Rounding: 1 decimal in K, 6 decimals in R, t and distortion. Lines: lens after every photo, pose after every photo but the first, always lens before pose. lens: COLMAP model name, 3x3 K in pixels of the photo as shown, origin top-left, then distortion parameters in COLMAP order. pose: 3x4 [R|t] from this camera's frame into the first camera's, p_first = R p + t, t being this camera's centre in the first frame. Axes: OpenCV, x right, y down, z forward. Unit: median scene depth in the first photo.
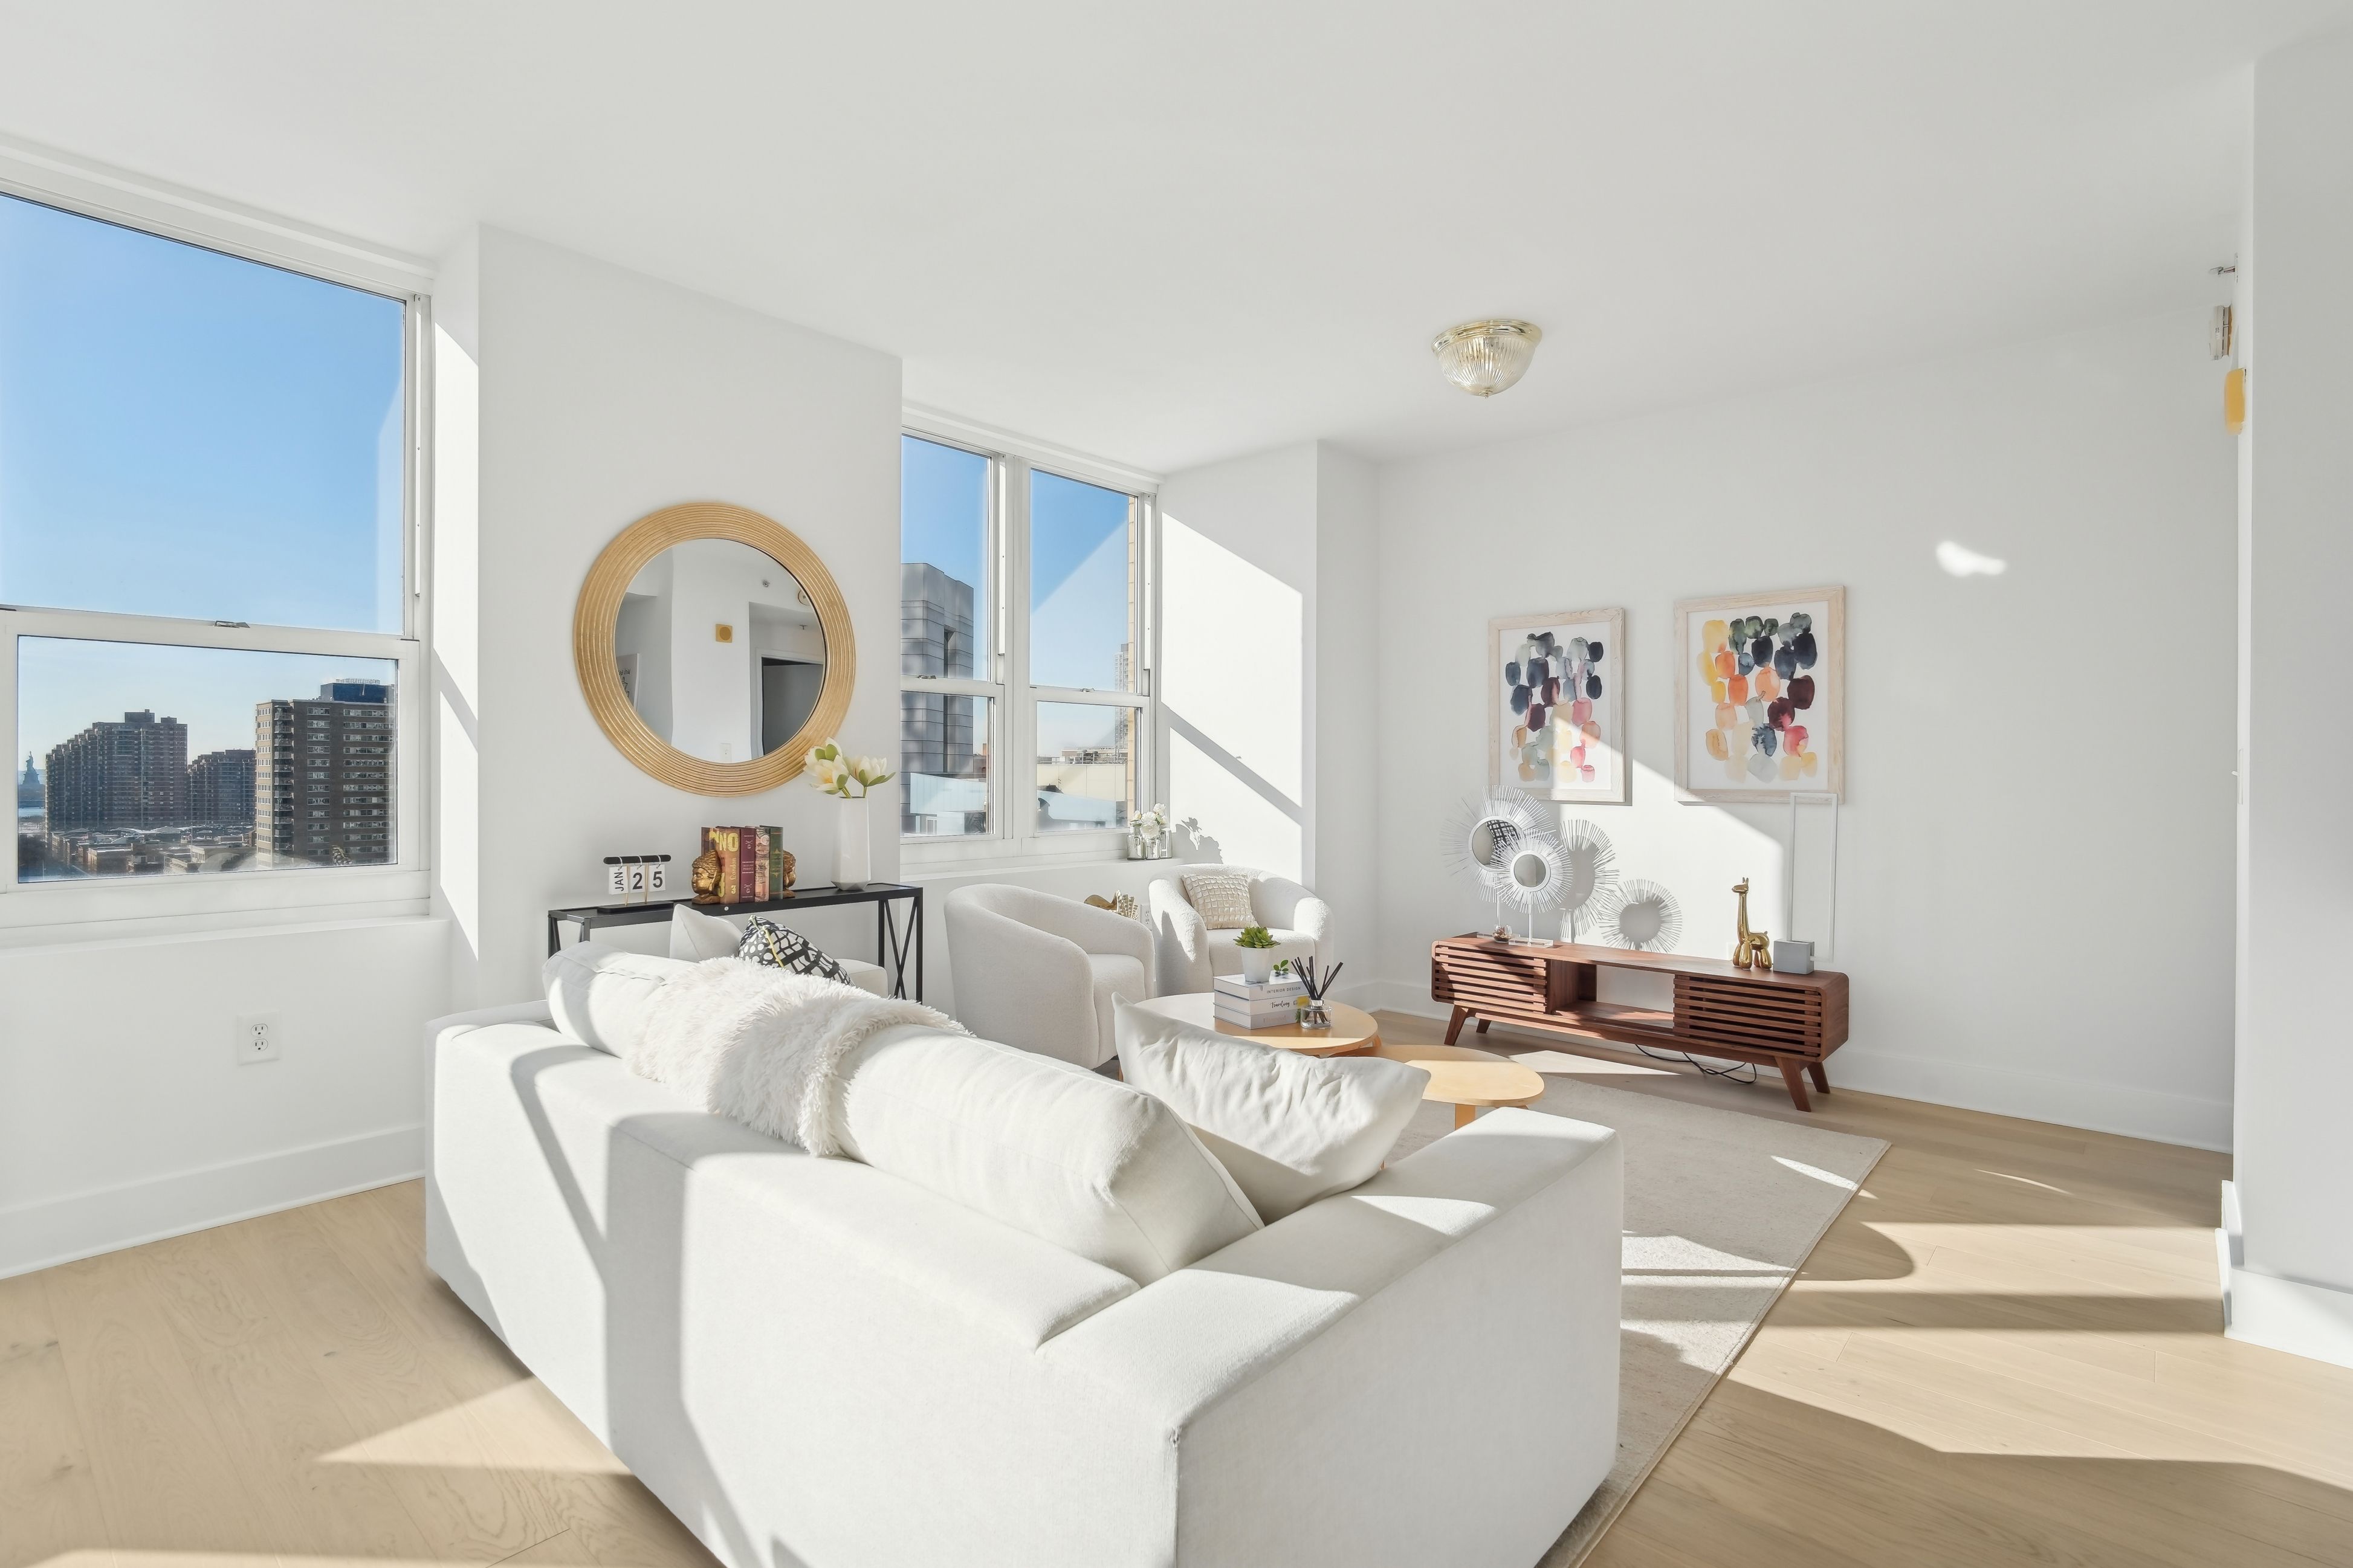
lens RADIAL K [[1131.9, 0, 1173.7], [0, 1131.9, 778.1], [0, 0, 1]] dist [-0.012717, 0.000282]
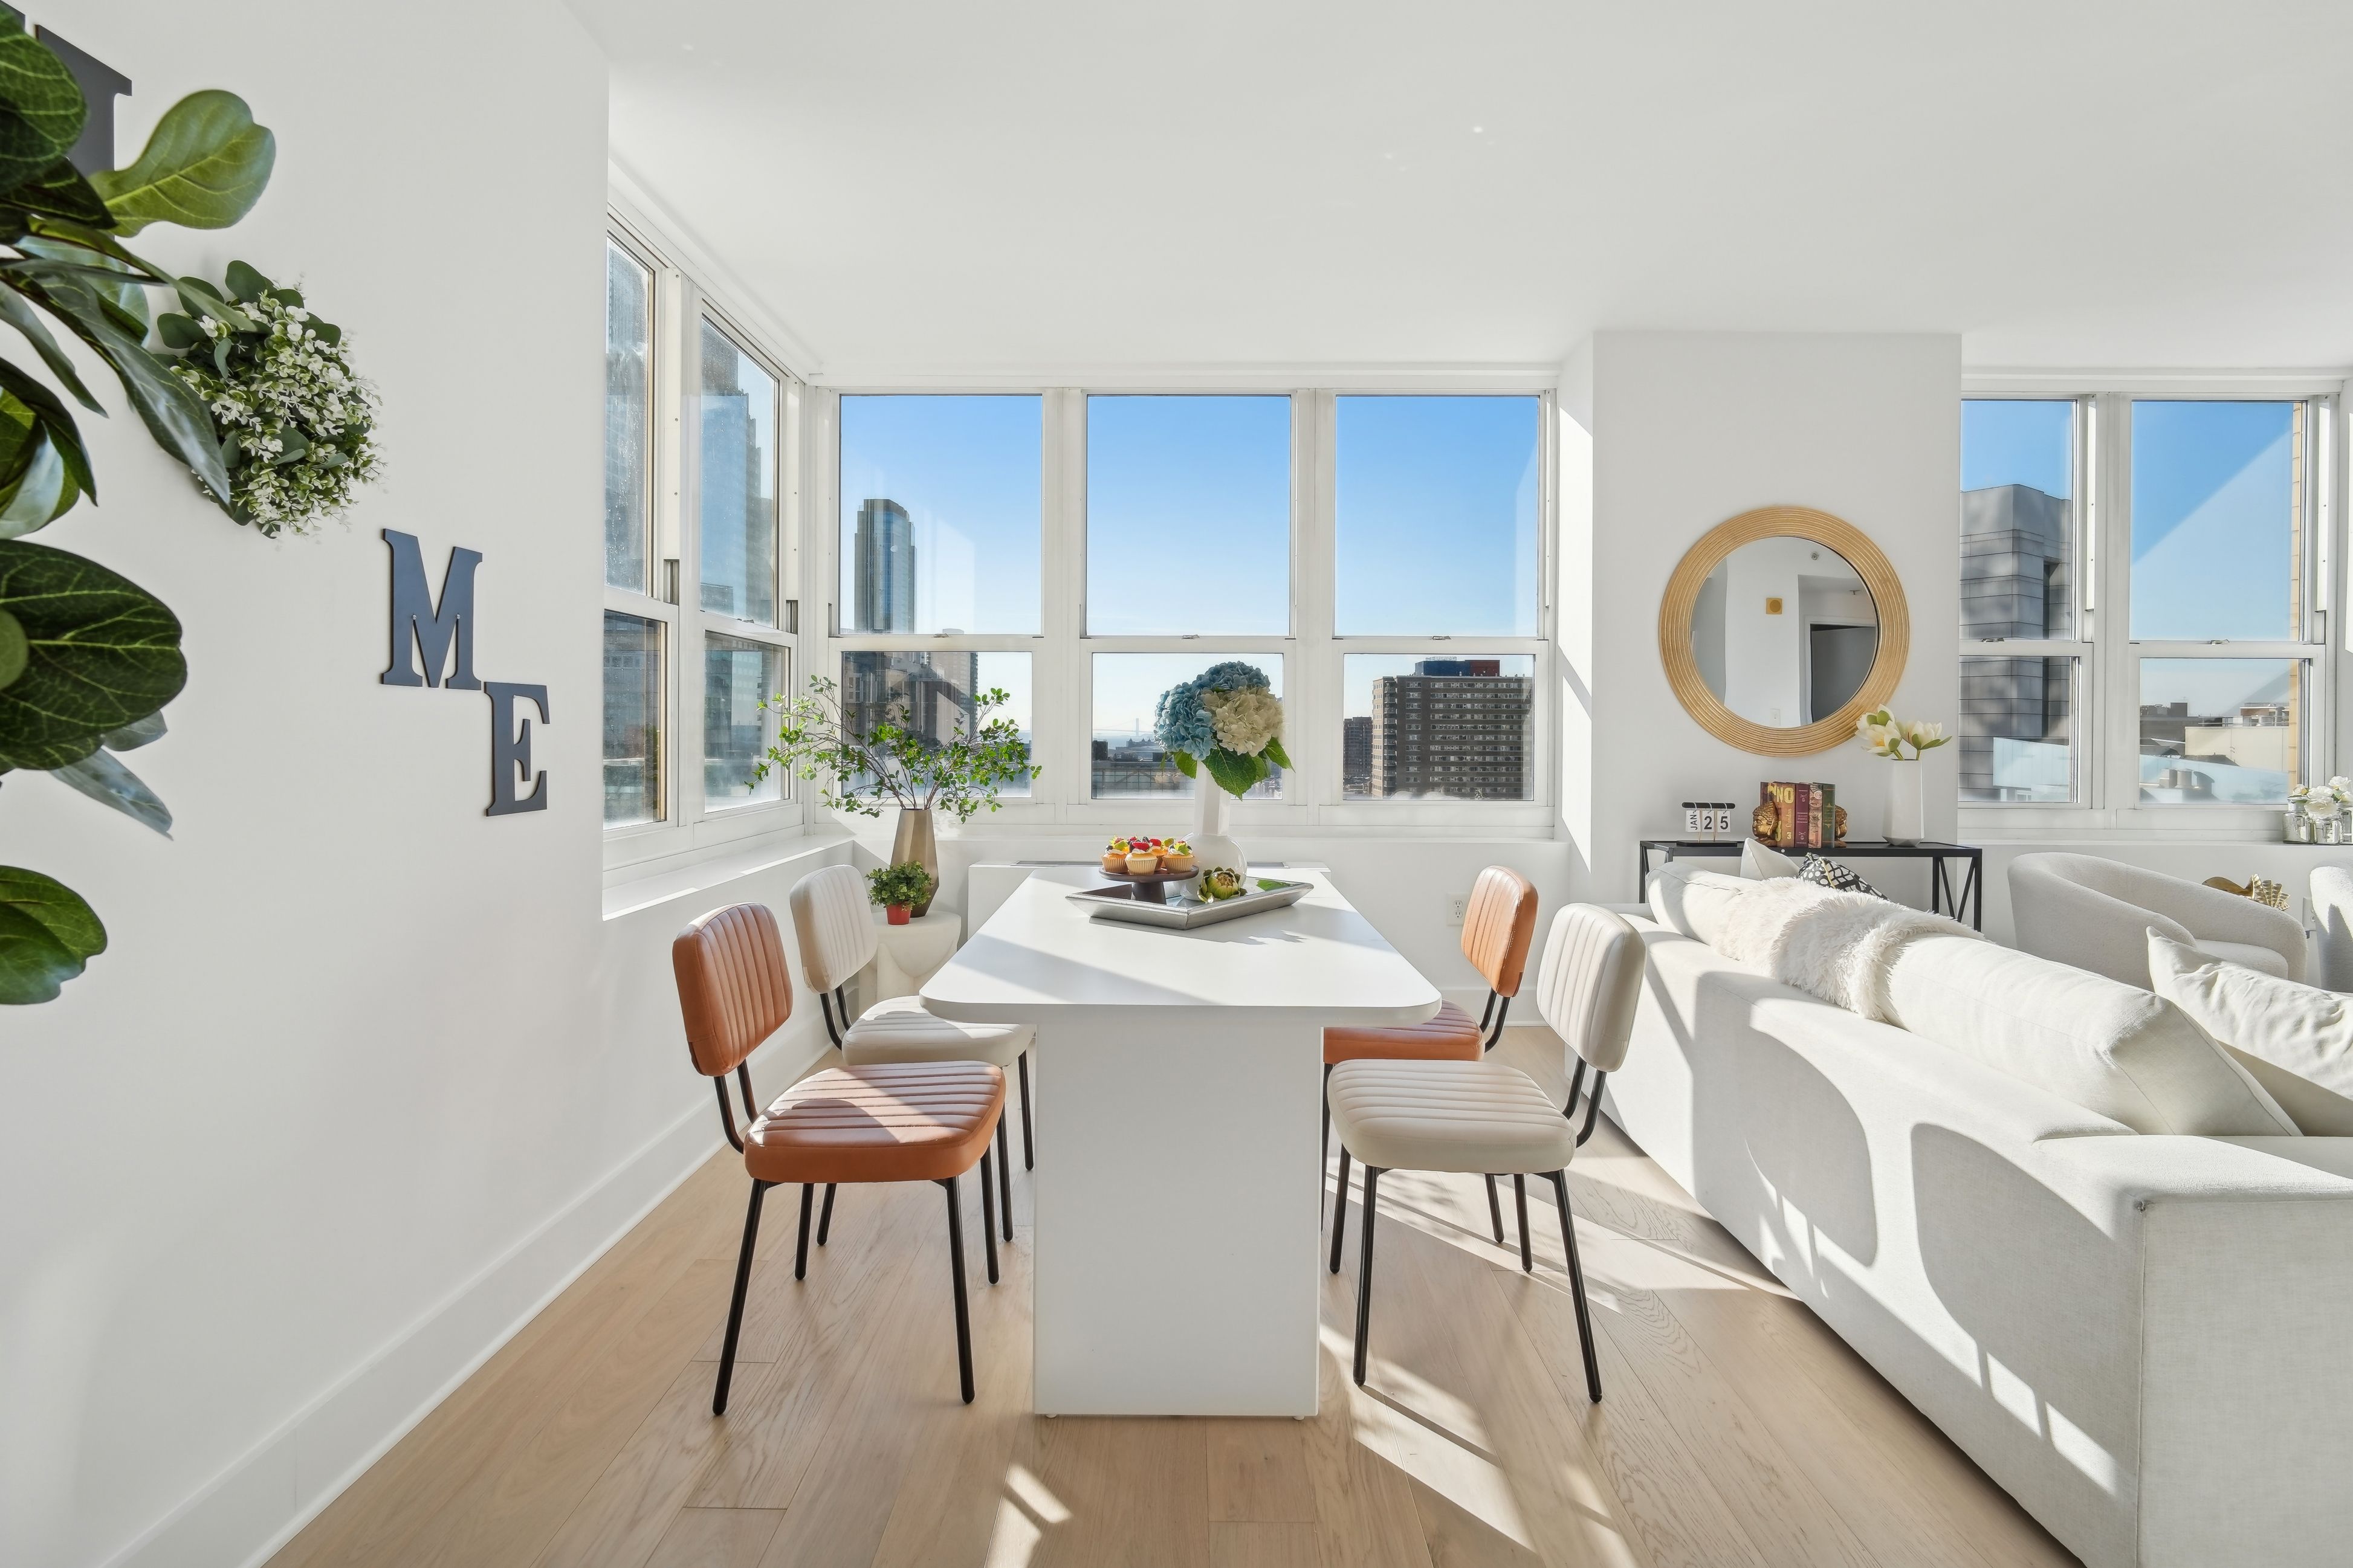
lens RADIAL K [[1142.3, 0, 1186.4], [0, 1142.3, 733.6], [0, 0, 1]] dist [-0.003320, 0.001123]
pose [[0.663080, 0.001795, -0.748546, 0.064174], [-0.007090, 0.999967, -0.003883, 0.001226], [0.748515, 0.007882, 0.663071, -0.198734]]
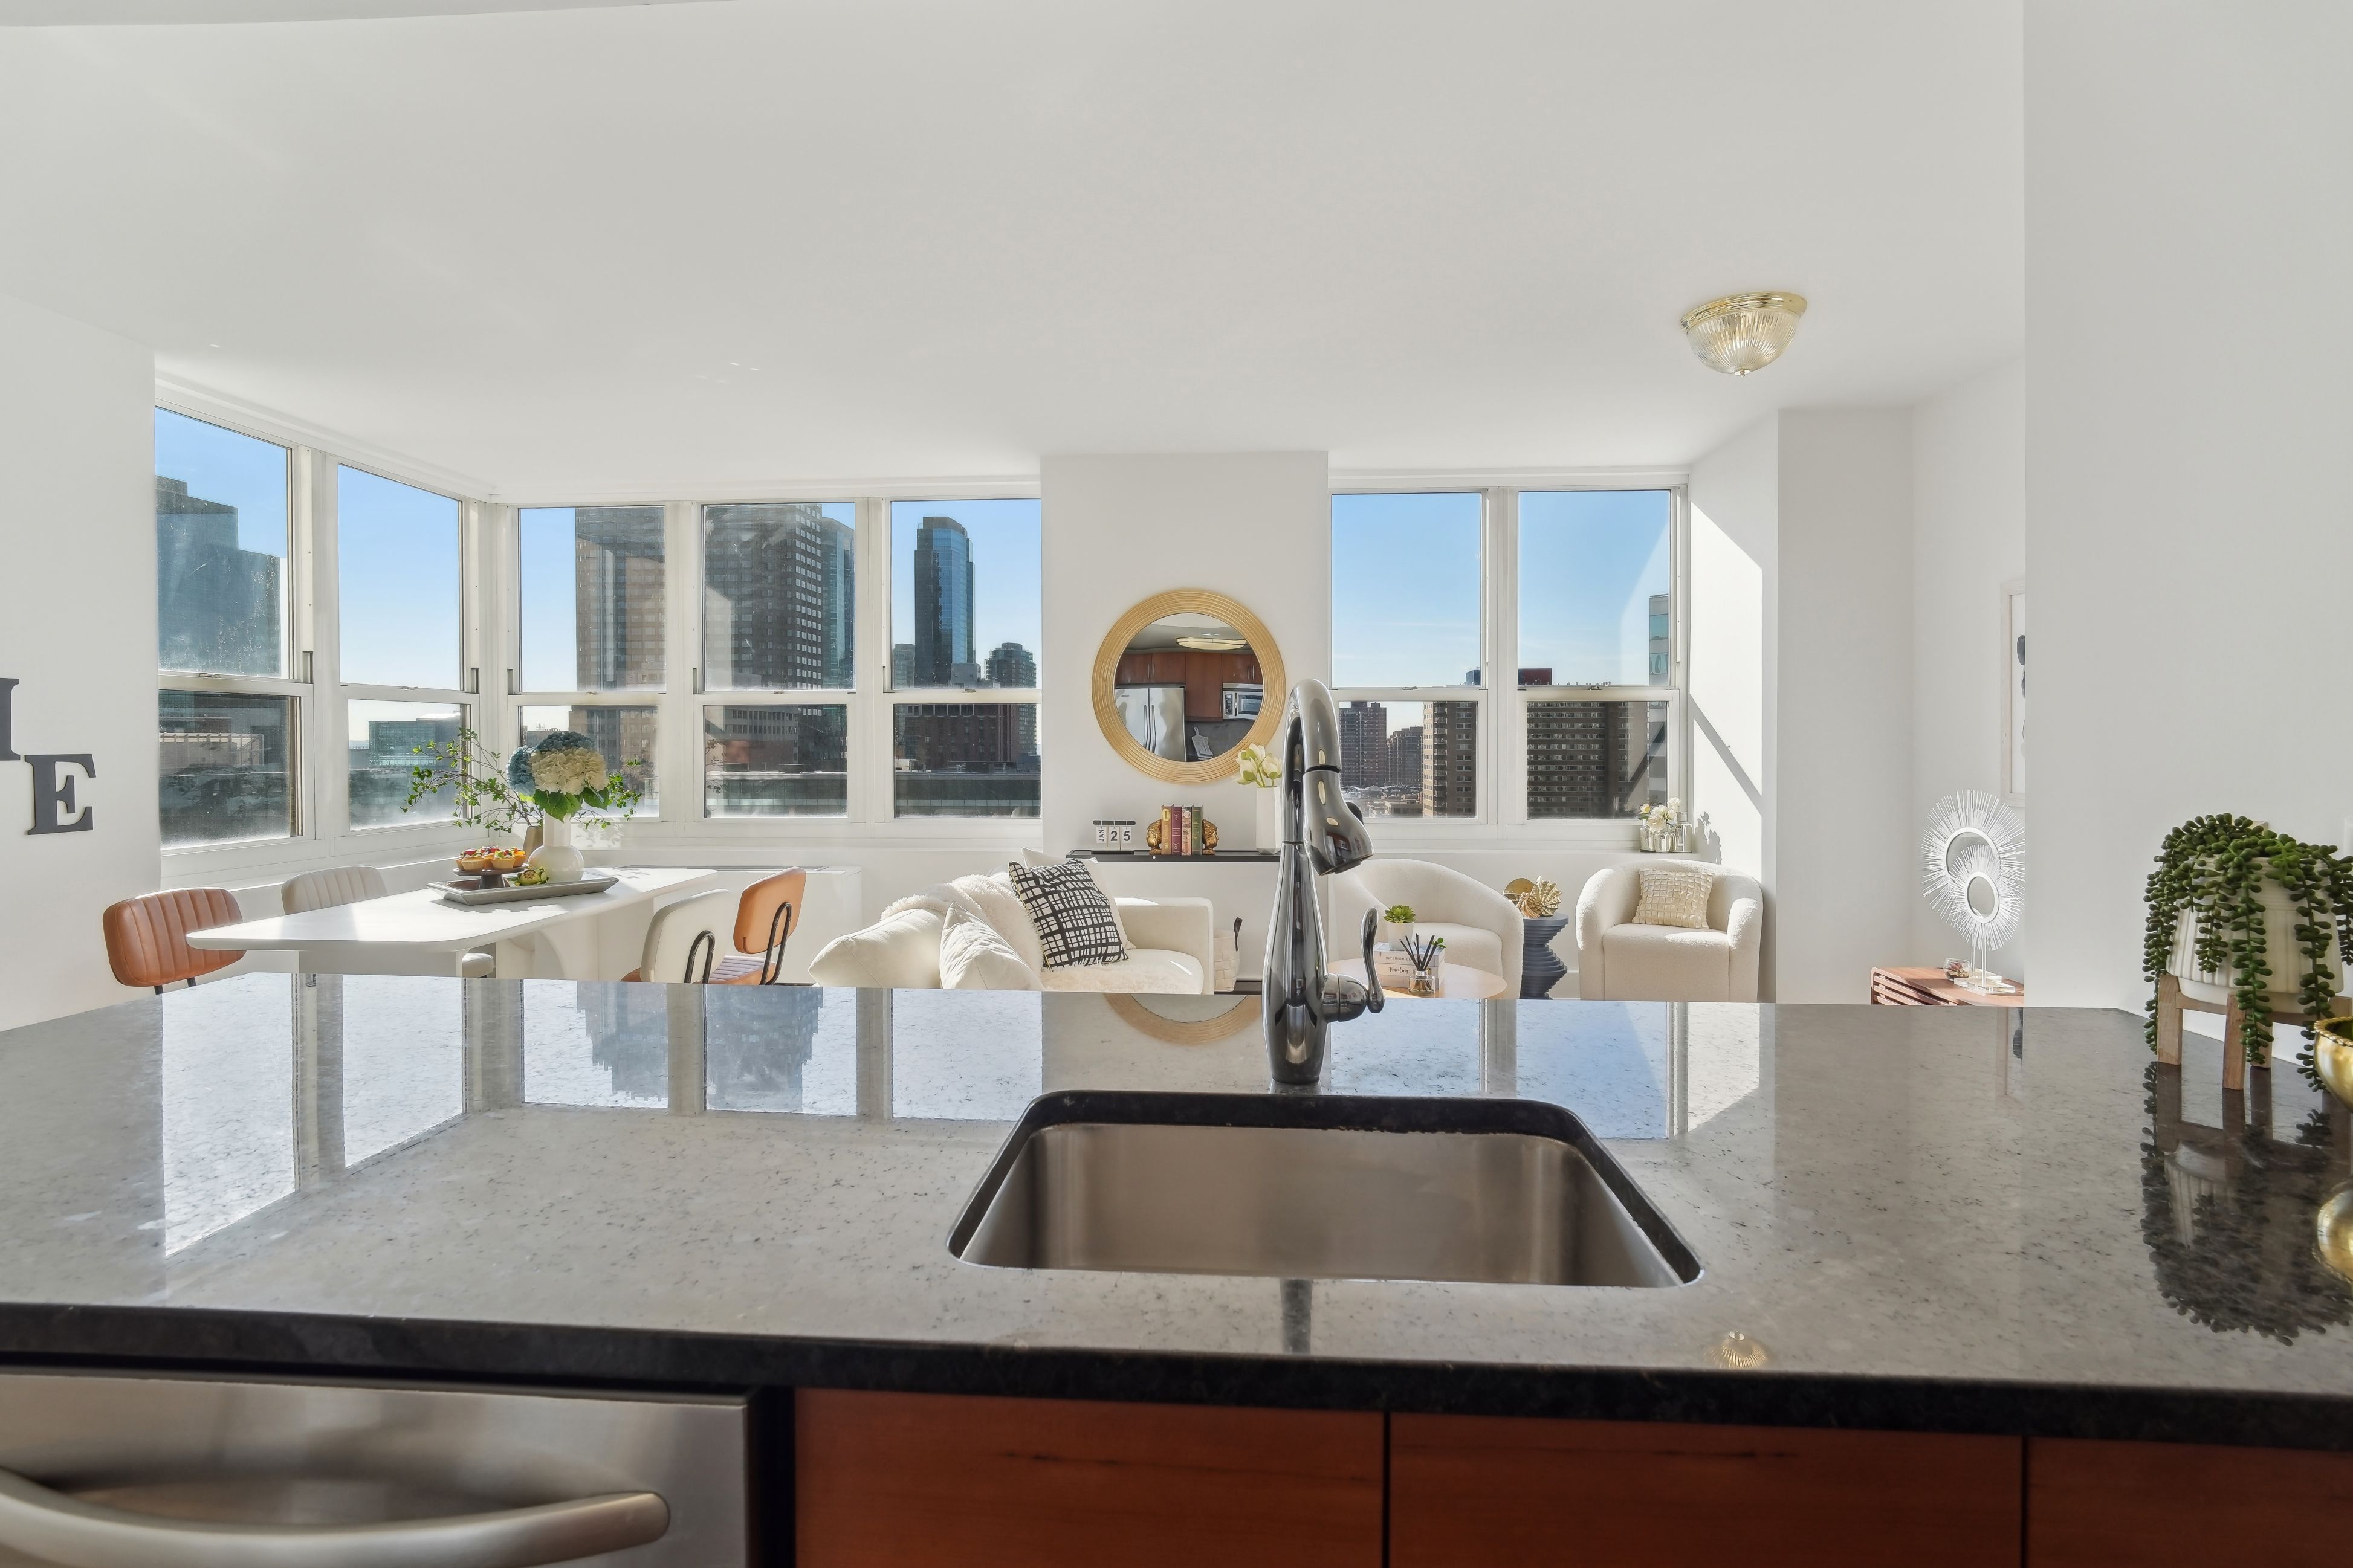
lens RADIAL K [[1135.8, 0, 1177.1], [0, 1135.8, 750.3], [0, 0, 1]] dist [-0.008533, 0.000636]
pose [[0.614943, 0.001791, -0.788570, 0.641370], [-0.000850, 0.999998, 0.001608, -0.025600], [0.788571, -0.000319, 0.614943, 0.050801]]
